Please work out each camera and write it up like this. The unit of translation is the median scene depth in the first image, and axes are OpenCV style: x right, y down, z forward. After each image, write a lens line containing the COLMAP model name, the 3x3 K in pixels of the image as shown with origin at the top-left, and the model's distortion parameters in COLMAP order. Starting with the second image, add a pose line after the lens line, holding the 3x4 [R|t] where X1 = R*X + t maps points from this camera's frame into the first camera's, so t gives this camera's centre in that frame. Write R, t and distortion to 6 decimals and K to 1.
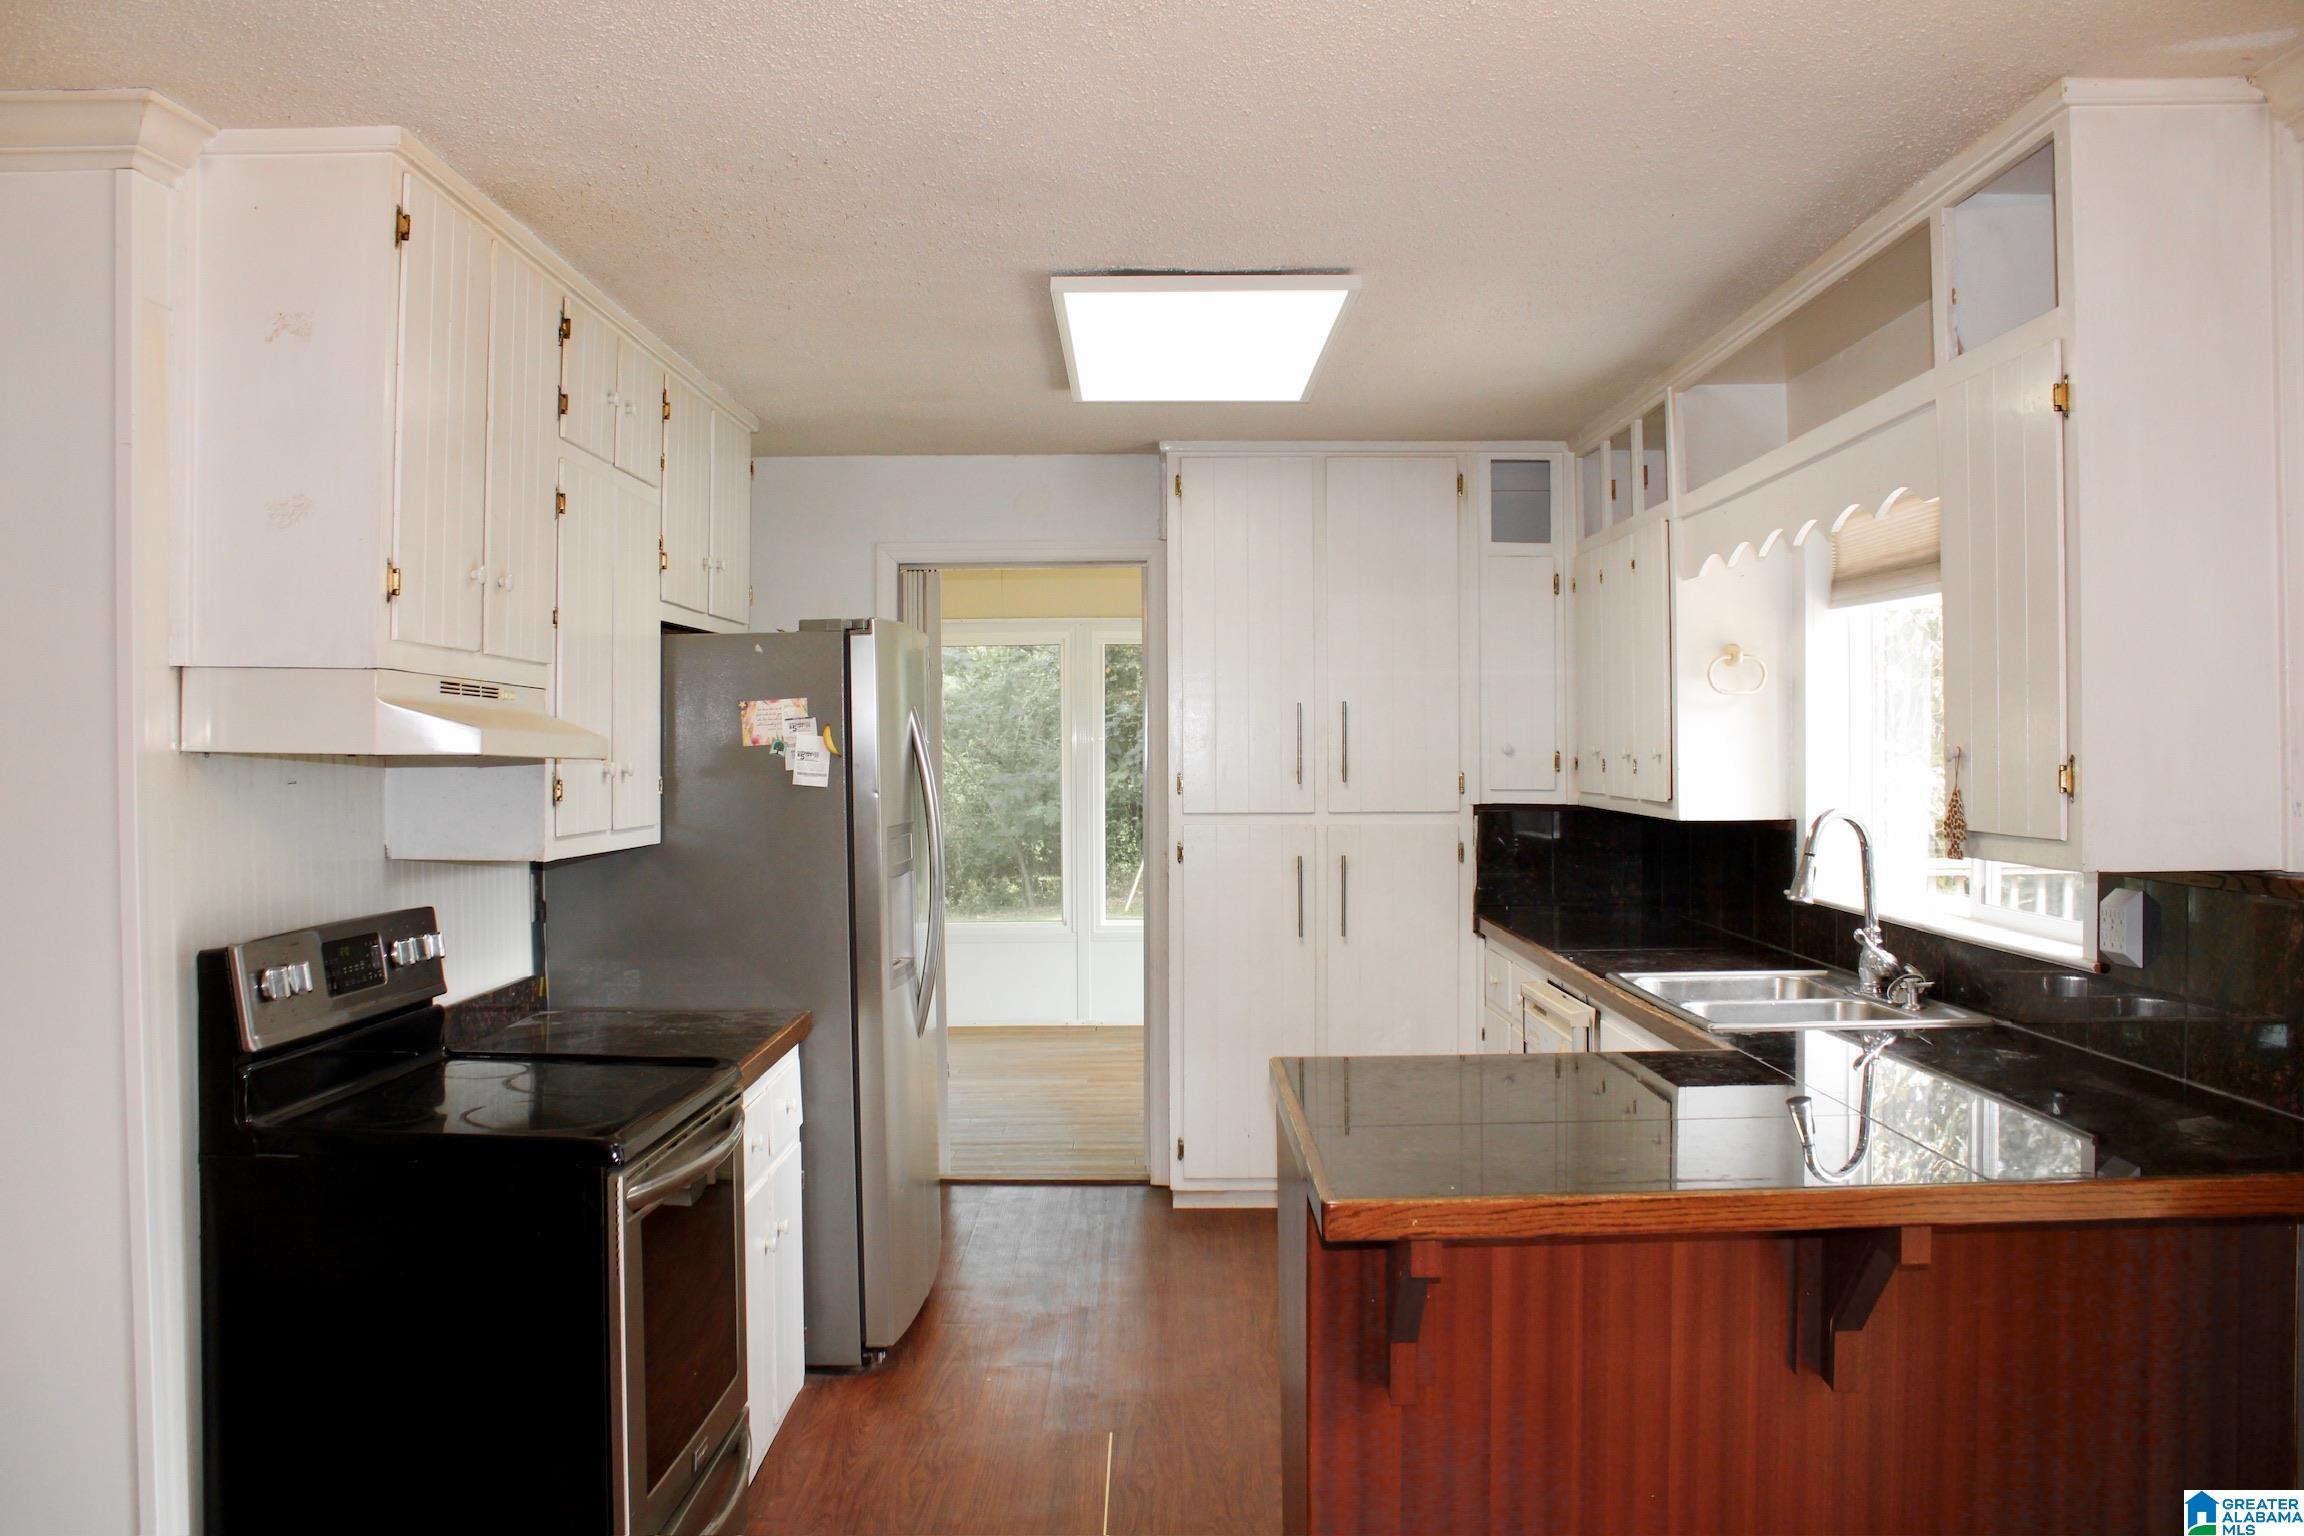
lens RADIAL K [[1916.1, 0, 1152.6], [0, 1916.1, 774.2], [0, 0, 1]] dist [-0.116243, 0.006699]
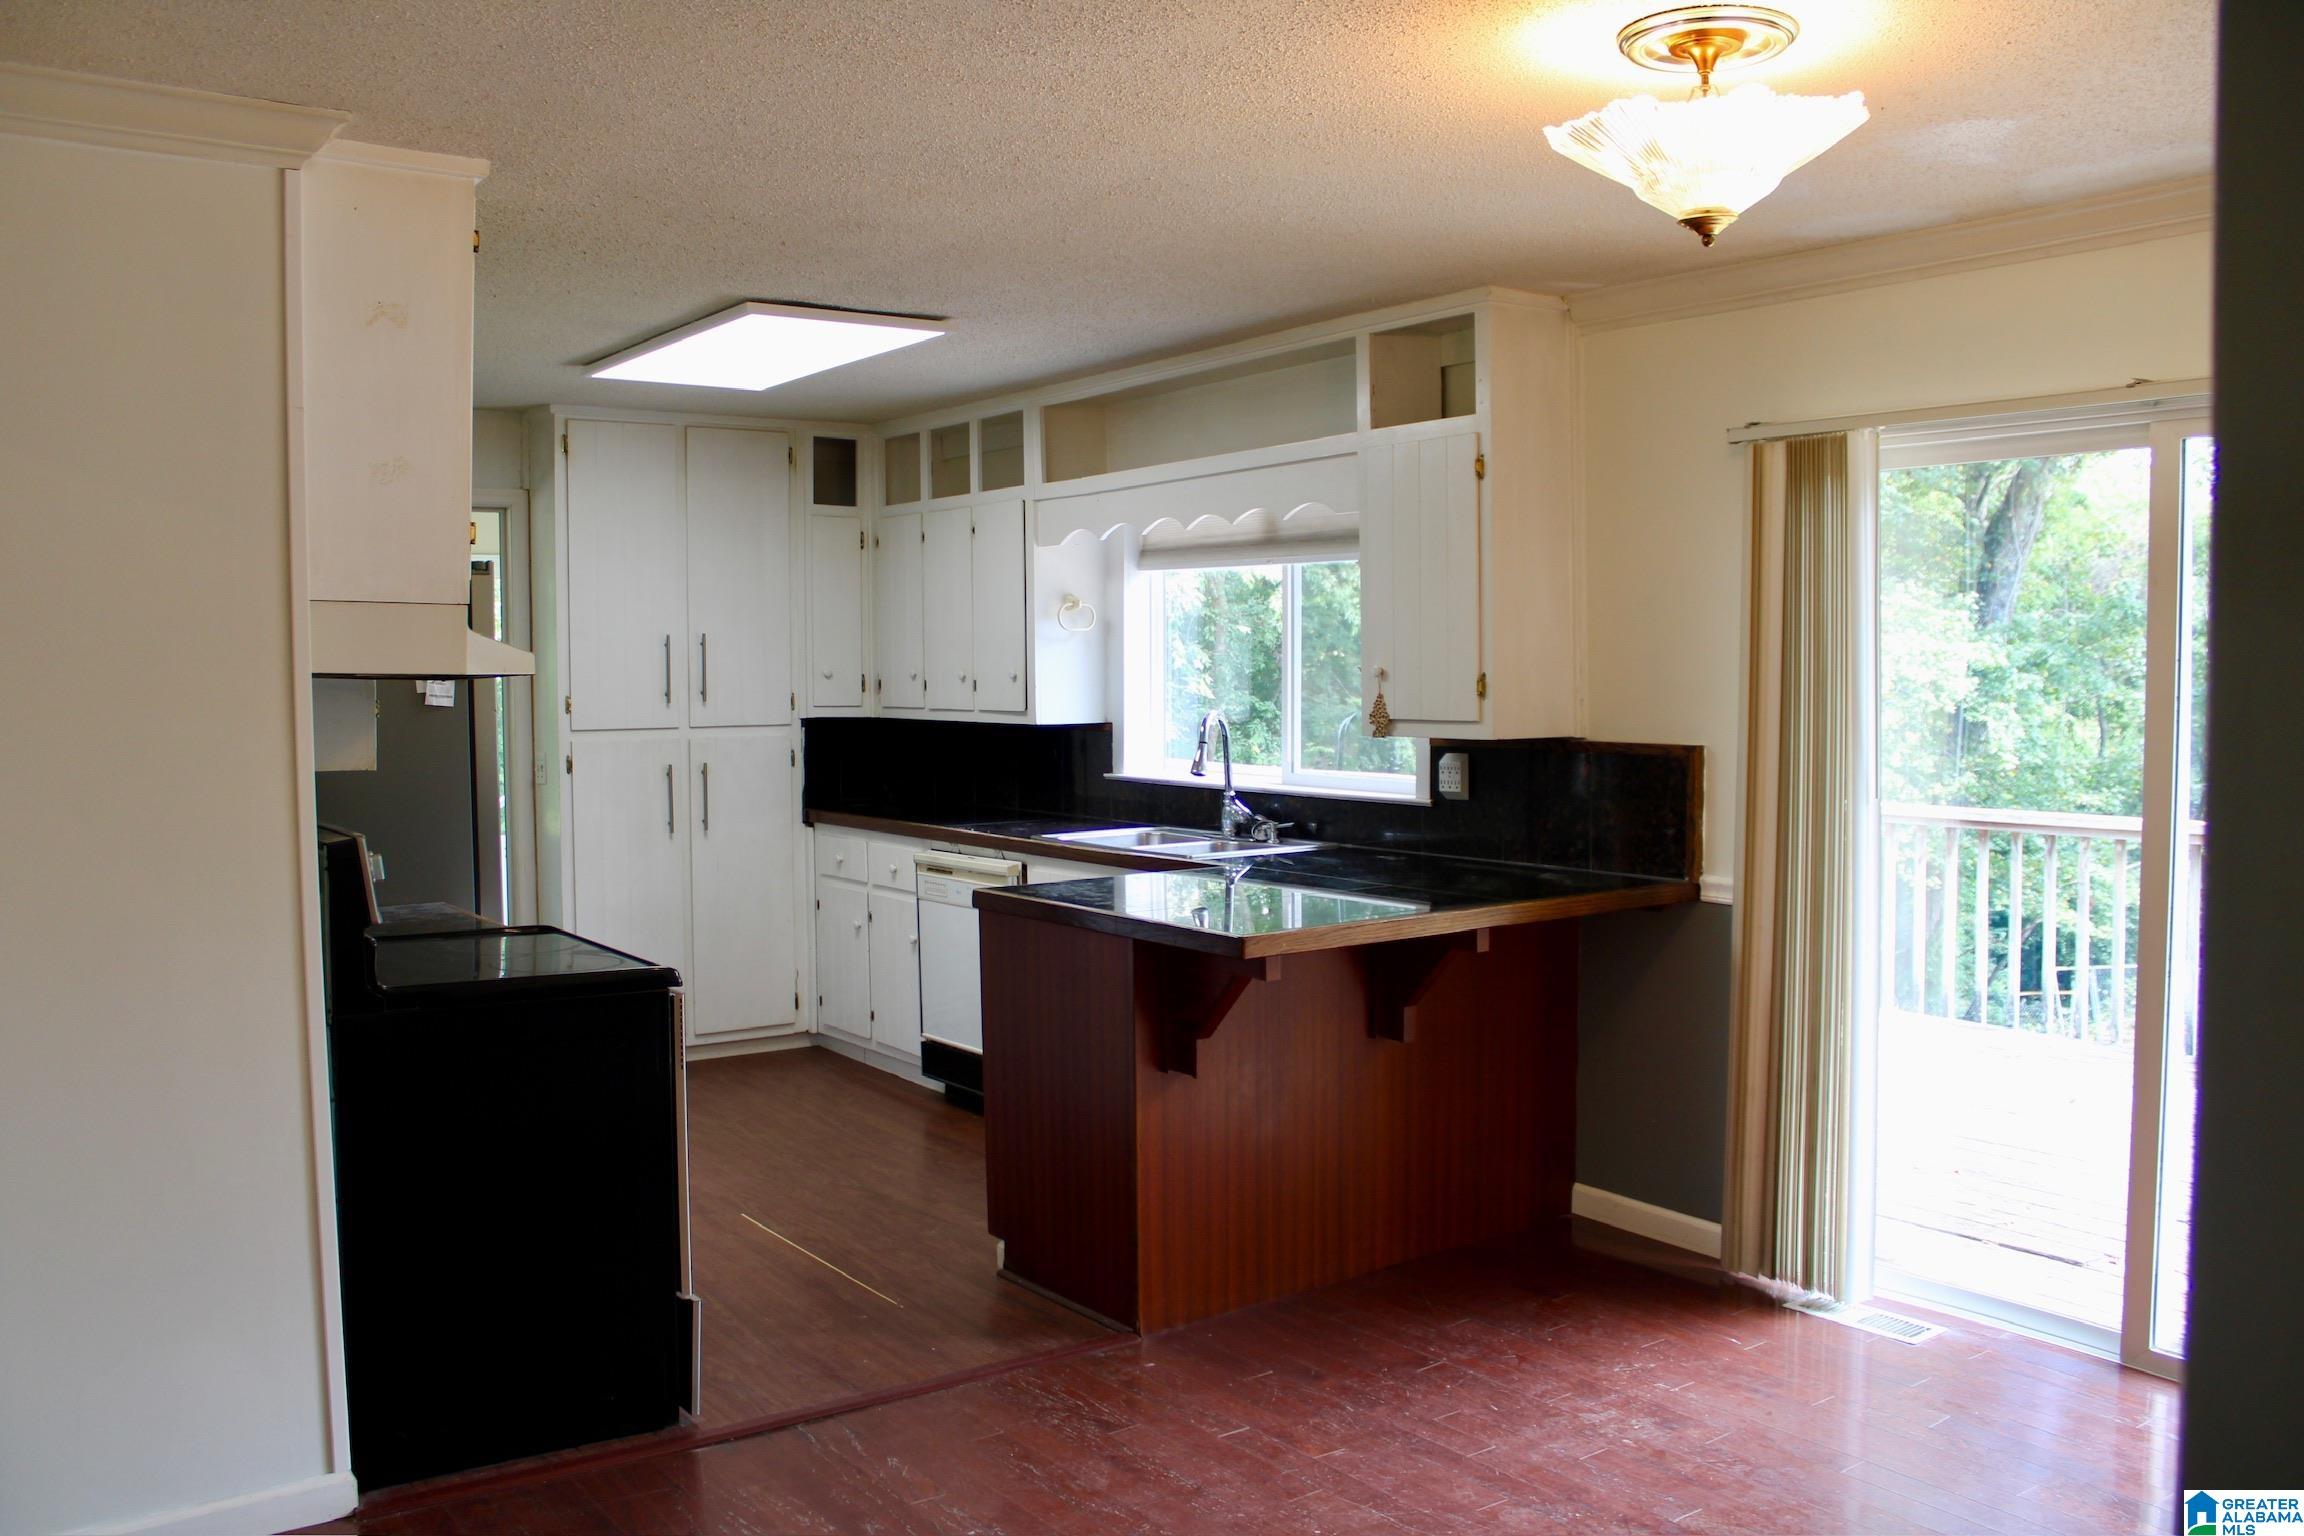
lens RADIAL K [[1916.1, 0, 1151.0], [0, 1916.1, 765.4], [0, 0, 1]] dist [-0.116243, 0.006699]
pose [[0.807738, -0.029450, 0.588806, -0.475086], [0.010062, 0.999295, 0.036177, 0.004931], [-0.589456, -0.023296, 0.807465, -0.154437]]
